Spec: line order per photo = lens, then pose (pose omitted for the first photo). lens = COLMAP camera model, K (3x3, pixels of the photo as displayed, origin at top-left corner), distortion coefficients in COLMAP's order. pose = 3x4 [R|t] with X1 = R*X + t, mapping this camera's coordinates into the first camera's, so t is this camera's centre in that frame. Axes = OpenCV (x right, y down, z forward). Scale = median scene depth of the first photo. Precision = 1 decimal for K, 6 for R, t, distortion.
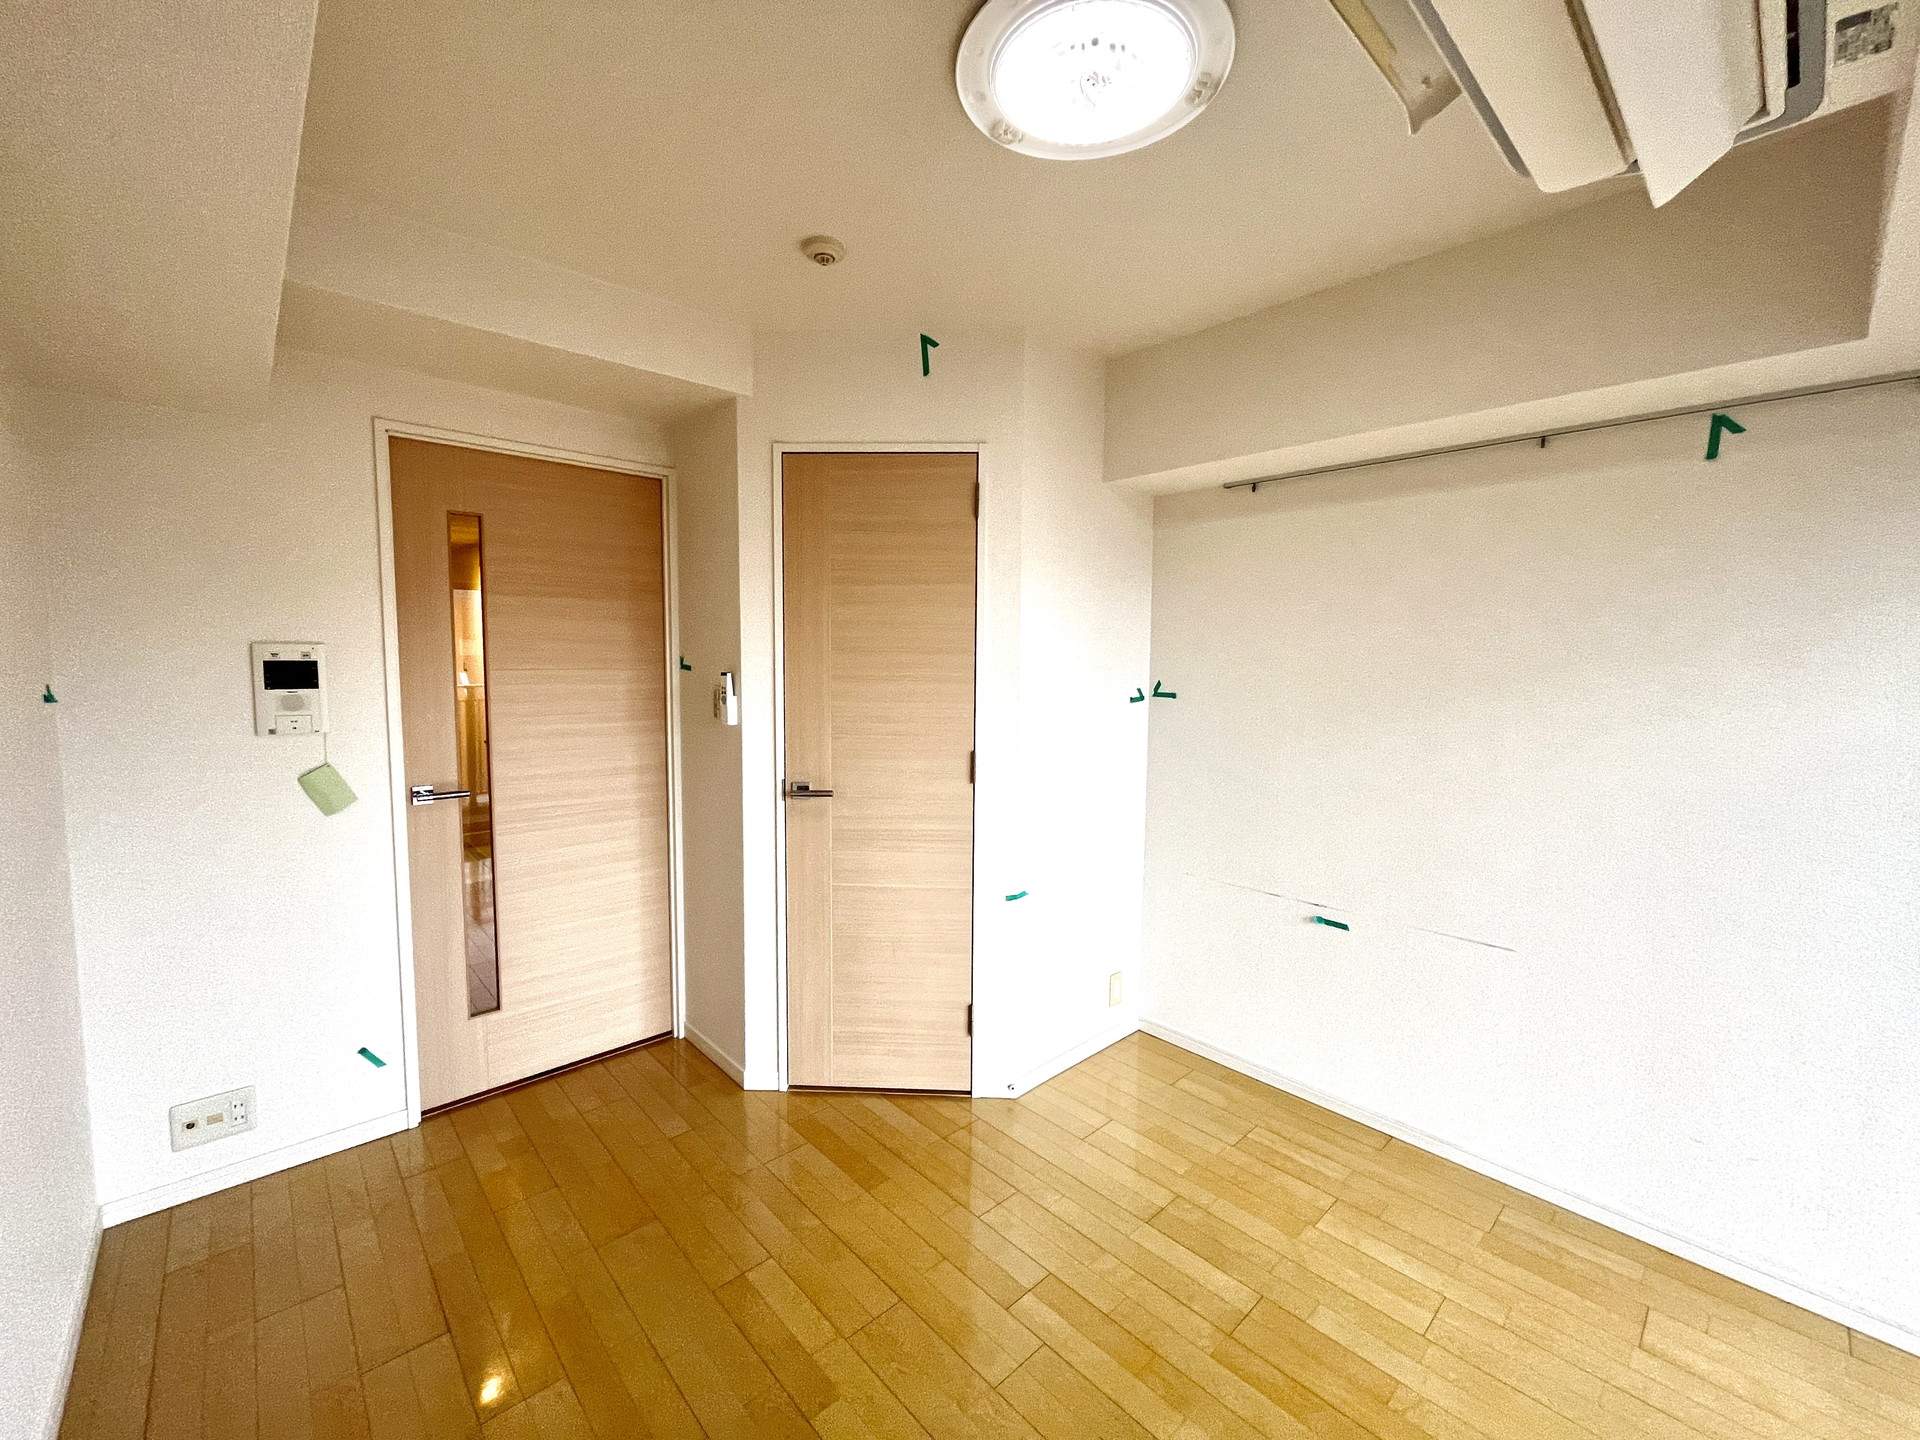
lens RADIAL K [[777.5, 0, 961.5], [0, 777.5, 716.9], [0, 0, 1]] dist [-0.001725, -0.000307]
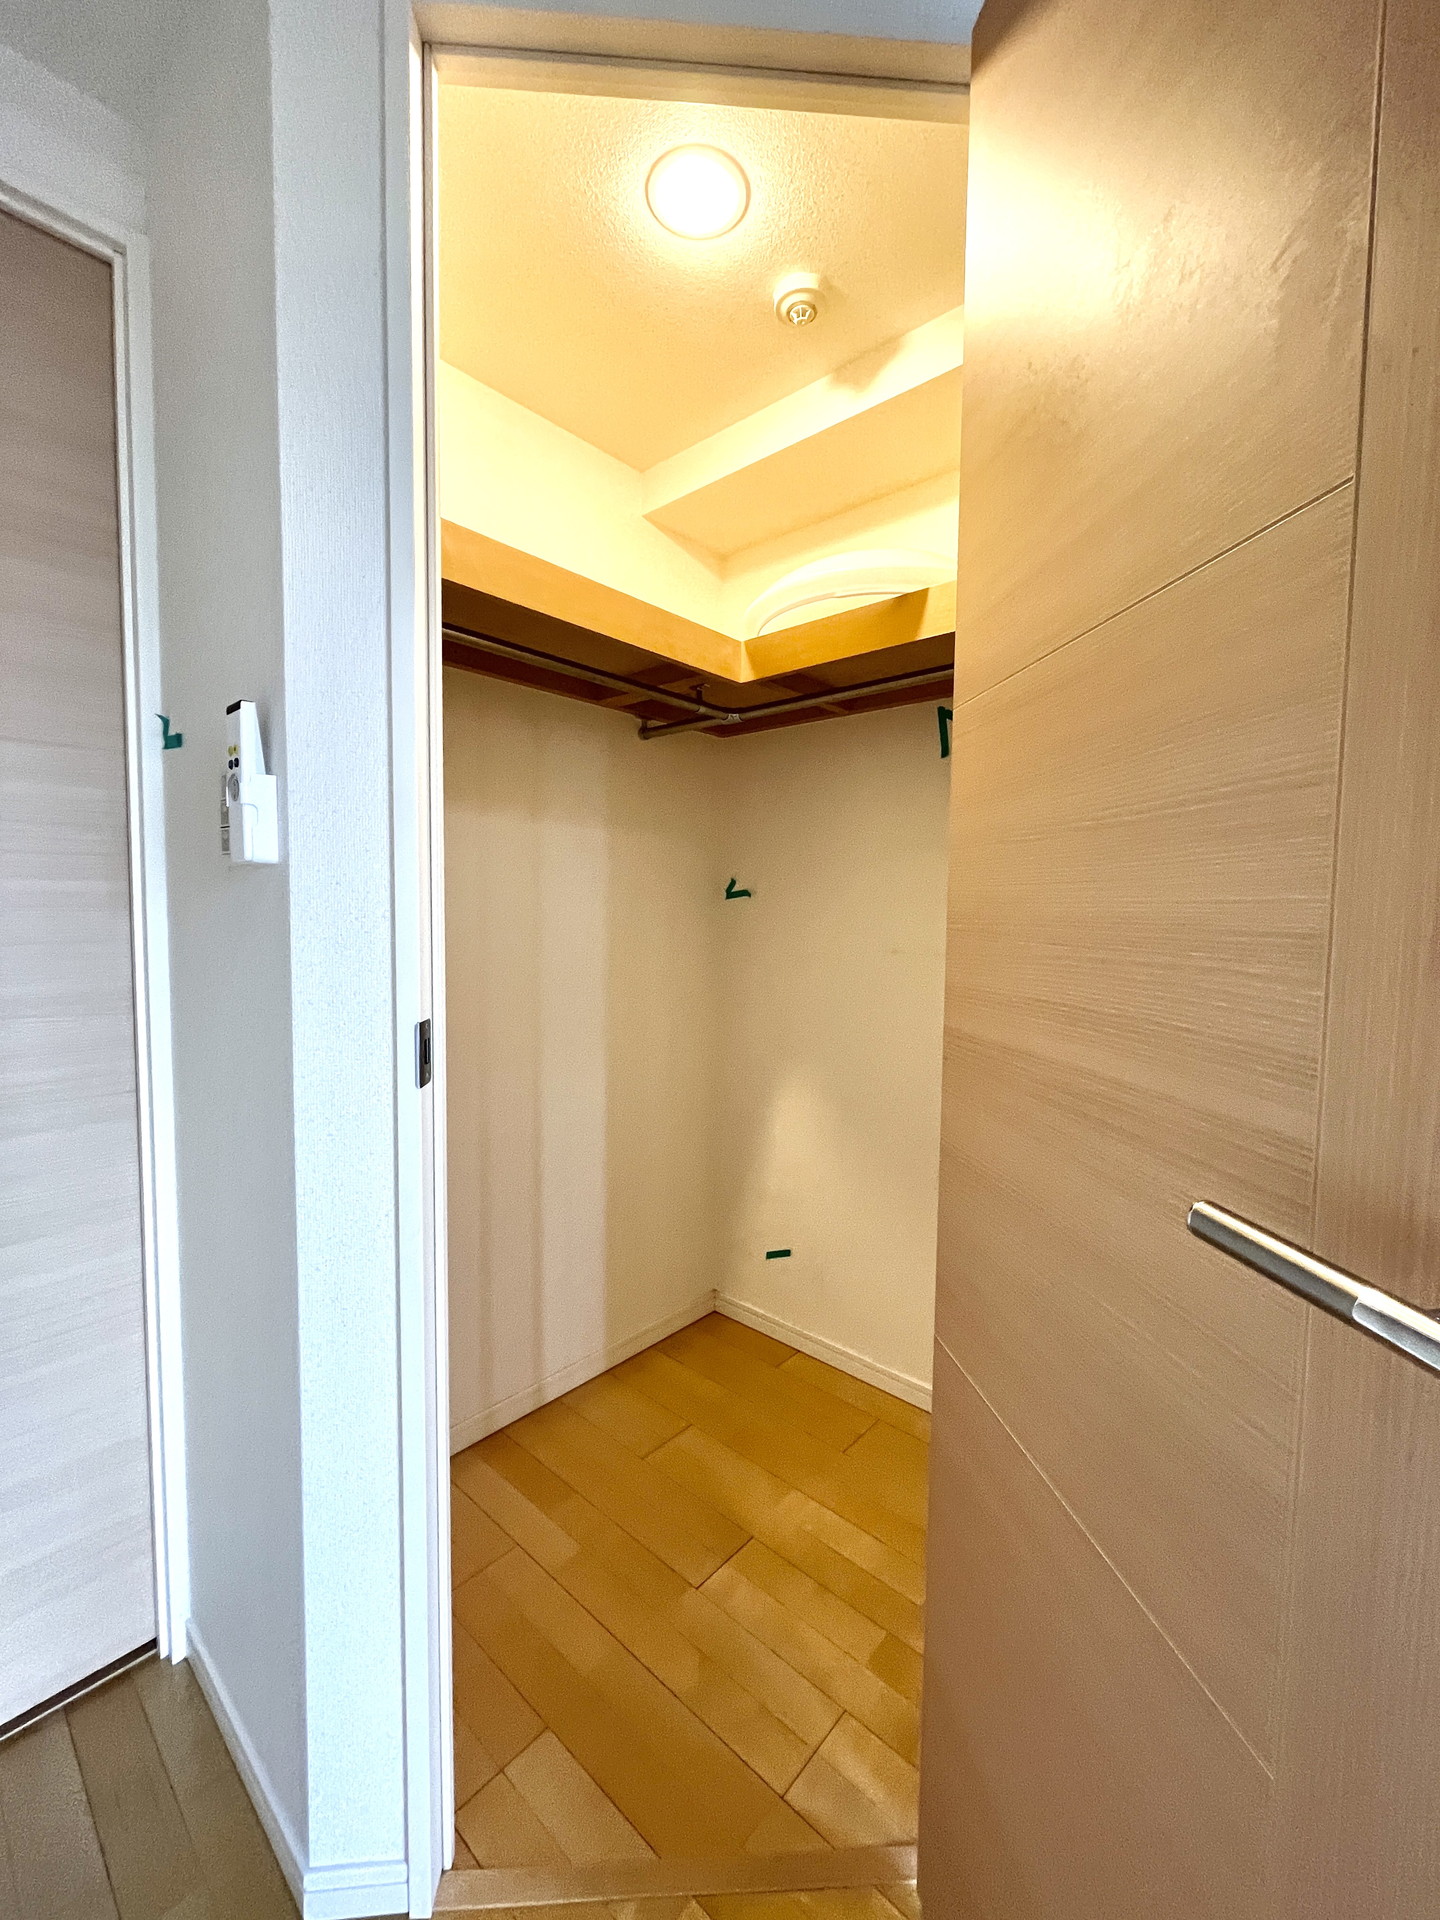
lens RADIAL K [[777.5, 0, 721.6], [0, 777.5, 960.1], [0, 0, 1]] dist [-0.001725, -0.000307]
pose [[0.996153, -0.001792, 0.087612, -0.130159], [0.002675, 0.999947, -0.009957, 0.057635], [-0.087589, 0.010153, 0.996105, 0.666304]]
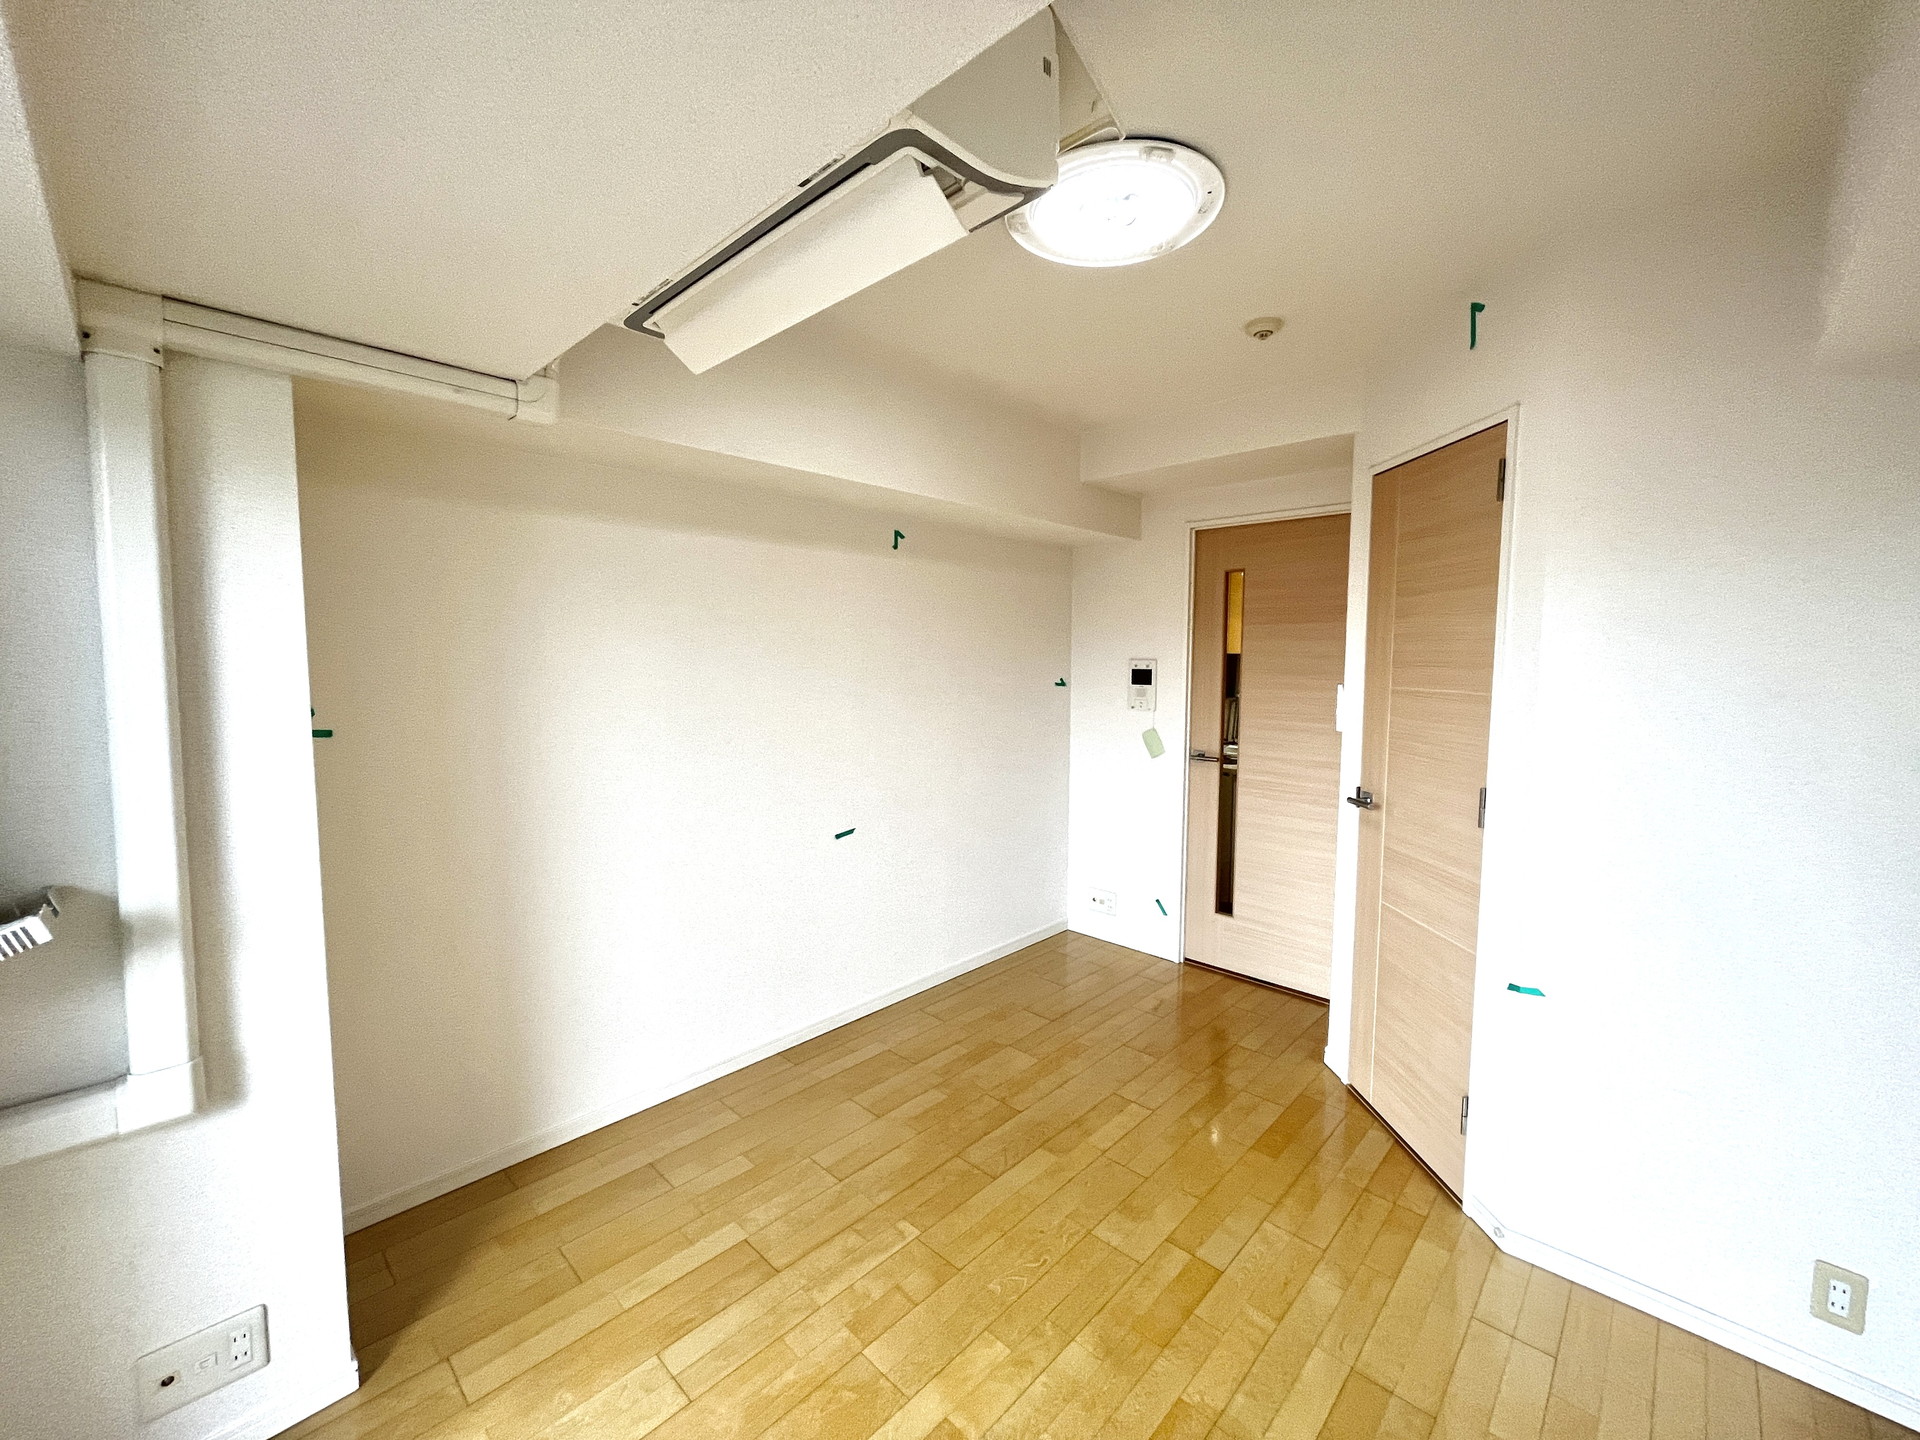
lens RADIAL K [[777.5, 0, 947.8], [0, 777.5, 712.3], [0, 0, 1]] dist [-0.001725, -0.000307]
pose [[0.054517, 0.065564, -0.996358, 0.805387], [-0.081988, 0.994766, 0.060973, -0.039741], [0.995141, 0.078365, 0.059607, 0.392049]]
